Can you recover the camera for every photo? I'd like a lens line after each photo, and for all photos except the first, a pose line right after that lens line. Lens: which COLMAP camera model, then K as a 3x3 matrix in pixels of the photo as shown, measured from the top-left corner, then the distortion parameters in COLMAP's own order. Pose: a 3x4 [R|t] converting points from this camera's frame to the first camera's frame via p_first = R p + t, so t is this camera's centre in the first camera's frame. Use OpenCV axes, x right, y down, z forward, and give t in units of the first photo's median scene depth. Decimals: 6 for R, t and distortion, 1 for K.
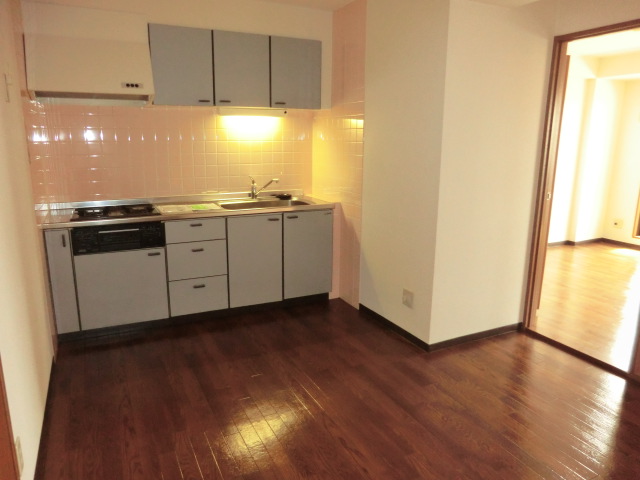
lens RADIAL K [[467.5, 0, 317.2], [0, 467.5, 239.2], [0, 0, 1]] dist [-0.064749, 0.042274]
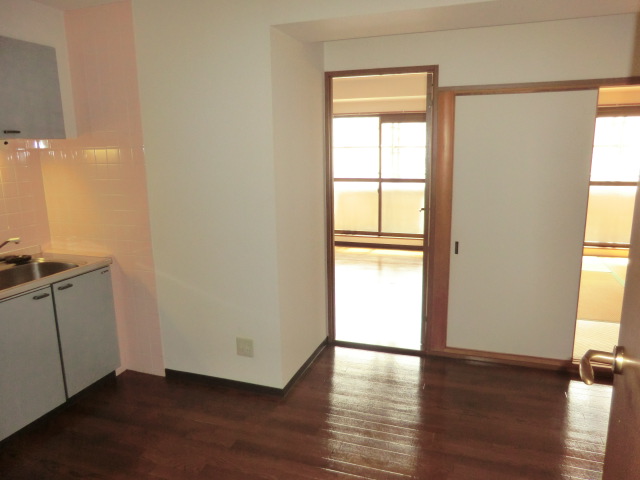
lens RADIAL K [[467.5, 0, 319.9], [0, 467.5, 237.1], [0, 0, 1]] dist [-0.064749, 0.042274]
pose [[0.711770, -0.154778, 0.685148, -0.272121], [0.174190, 0.983846, 0.041297, -0.091352], [-0.680472, 0.089952, 0.727232, 0.206904]]
